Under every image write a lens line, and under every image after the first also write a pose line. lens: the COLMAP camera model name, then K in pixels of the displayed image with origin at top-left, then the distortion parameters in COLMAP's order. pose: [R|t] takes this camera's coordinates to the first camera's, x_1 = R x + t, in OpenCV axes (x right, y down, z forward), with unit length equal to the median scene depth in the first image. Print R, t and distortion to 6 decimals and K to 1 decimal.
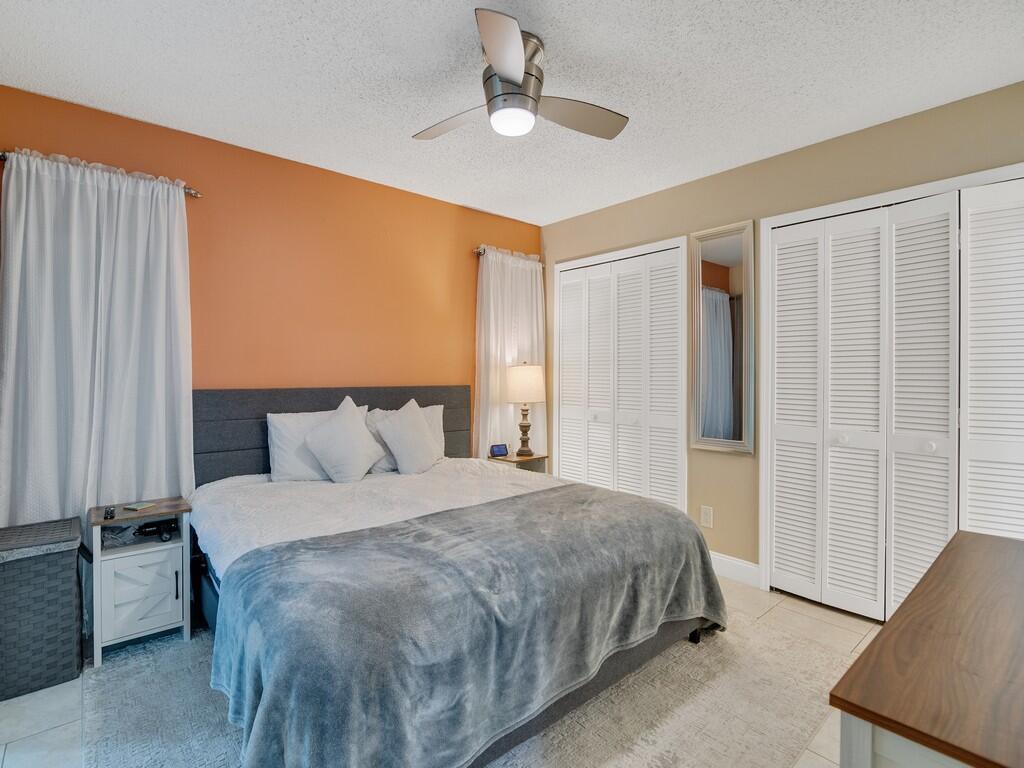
lens RADIAL K [[496.5, 0, 506.7], [0, 496.5, 382.2], [0, 0, 1]] dist [-0.017496, -0.000457]
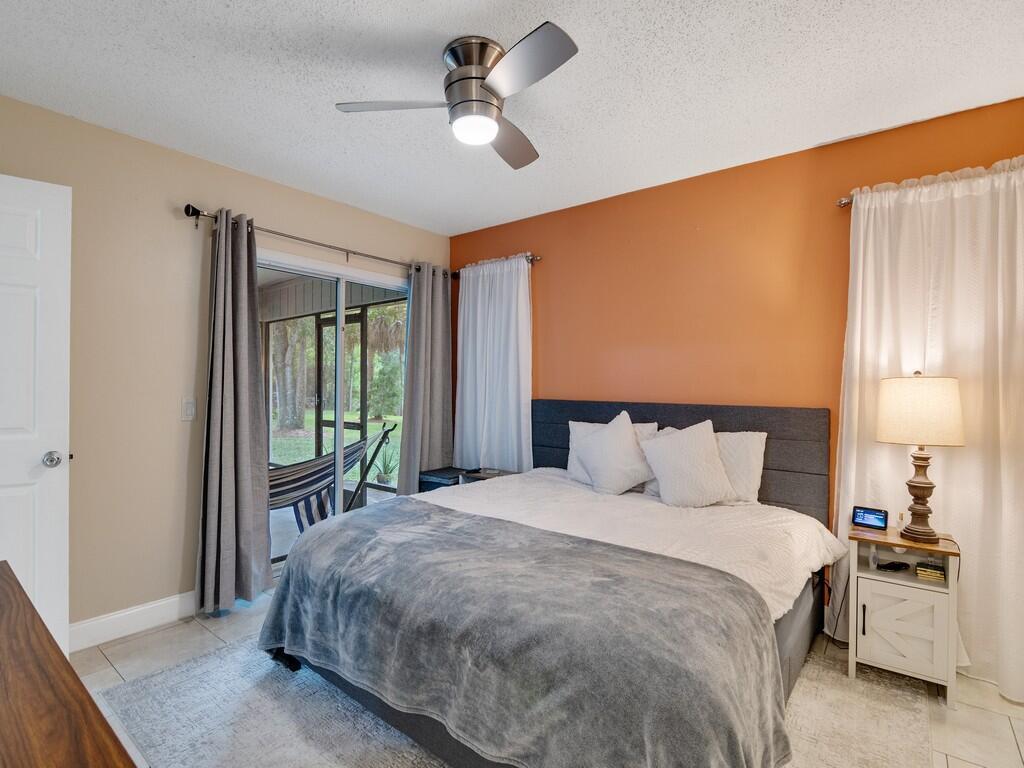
lens RADIAL K [[496.5, 0, 506.7], [0, 496.5, 382.2], [0, 0, 1]] dist [-0.017496, -0.000457]
pose [[0.187292, -0.004760, -0.982293, 0.545001], [-0.023777, 0.999673, -0.009378, -0.013841], [0.982017, 0.025112, 0.187117, 0.498436]]
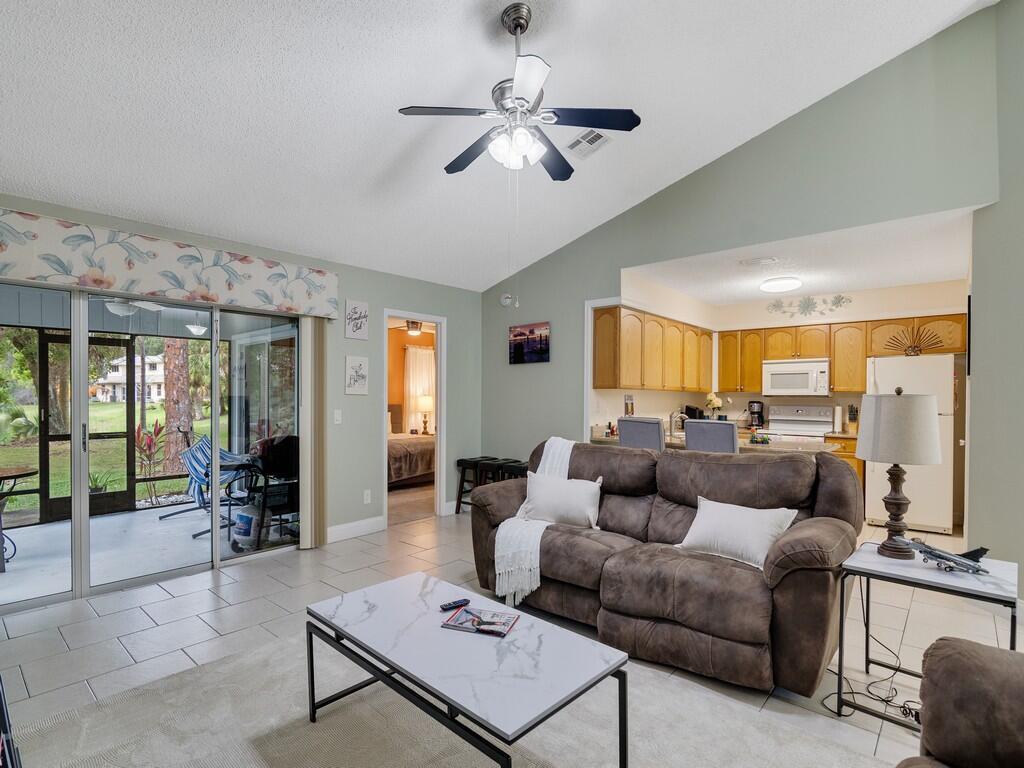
lens RADIAL K [[518.3, 0, 484.7], [0, 518.3, 403.2], [0, 0, 1]] dist [-0.000068, -0.000054]
pose [[0.995714, -0.002280, 0.092455, 0.102059], [0.002907, 0.999974, -0.006646, 0.020502], [-0.092437, 0.006887, 0.995695, -1.676252]]
